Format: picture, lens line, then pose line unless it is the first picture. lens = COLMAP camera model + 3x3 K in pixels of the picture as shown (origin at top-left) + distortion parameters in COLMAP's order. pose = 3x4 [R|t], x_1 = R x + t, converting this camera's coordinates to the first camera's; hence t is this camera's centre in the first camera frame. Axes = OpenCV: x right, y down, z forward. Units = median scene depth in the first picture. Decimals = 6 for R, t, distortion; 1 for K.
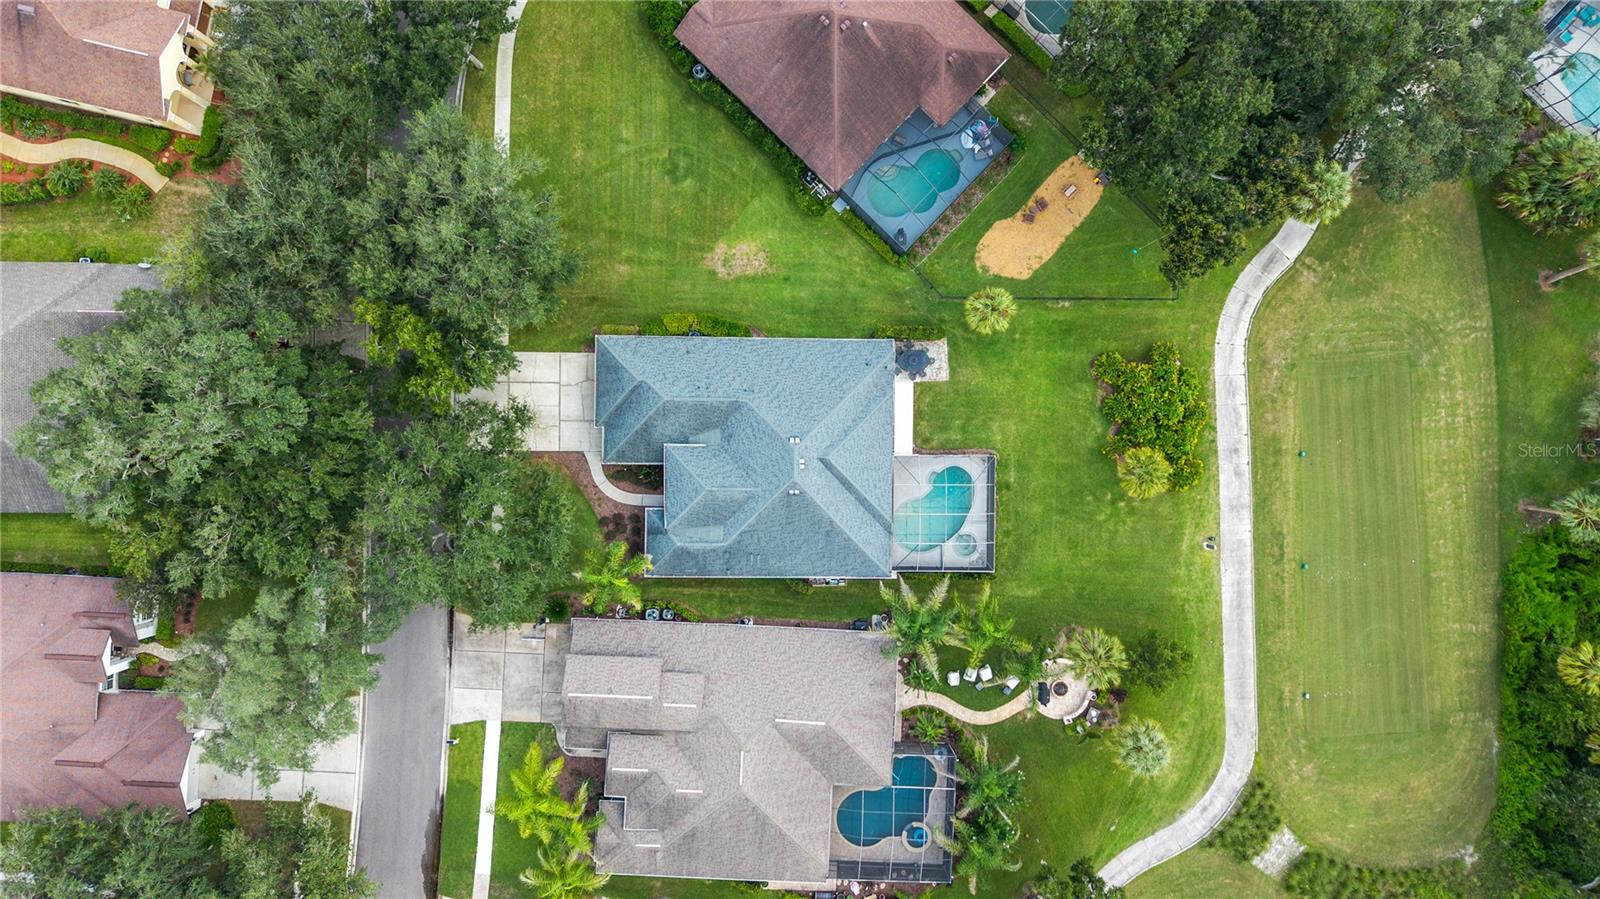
lens RADIAL K [[1090.6, 0, 800.0], [0, 1090.6, 449.5], [0, 0, 1]] dist [0.017736, -0.000816]
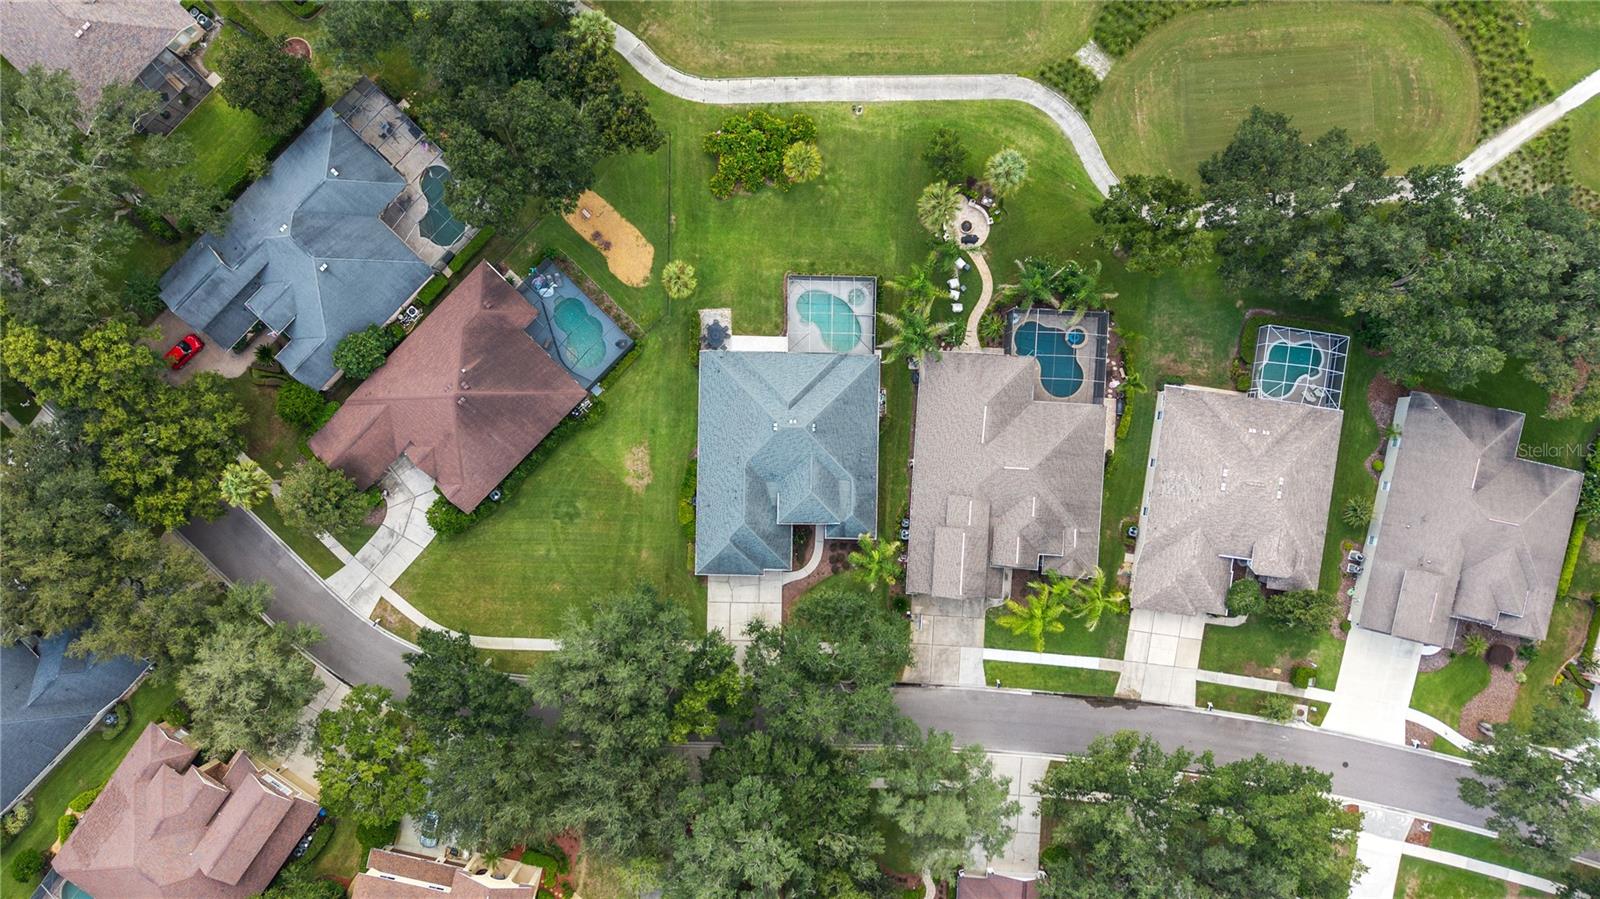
lens RADIAL K [[1099.5, 0, 845.3], [0, 1099.5, 449.8], [0, 0, 1]] dist [0.024699, -0.000041]
pose [[0.011490, -0.999505, -0.029275, 0.006872], [0.998510, 0.009907, 0.053662, 0.004993], [-0.053345, -0.029848, 0.998130, -0.342529]]
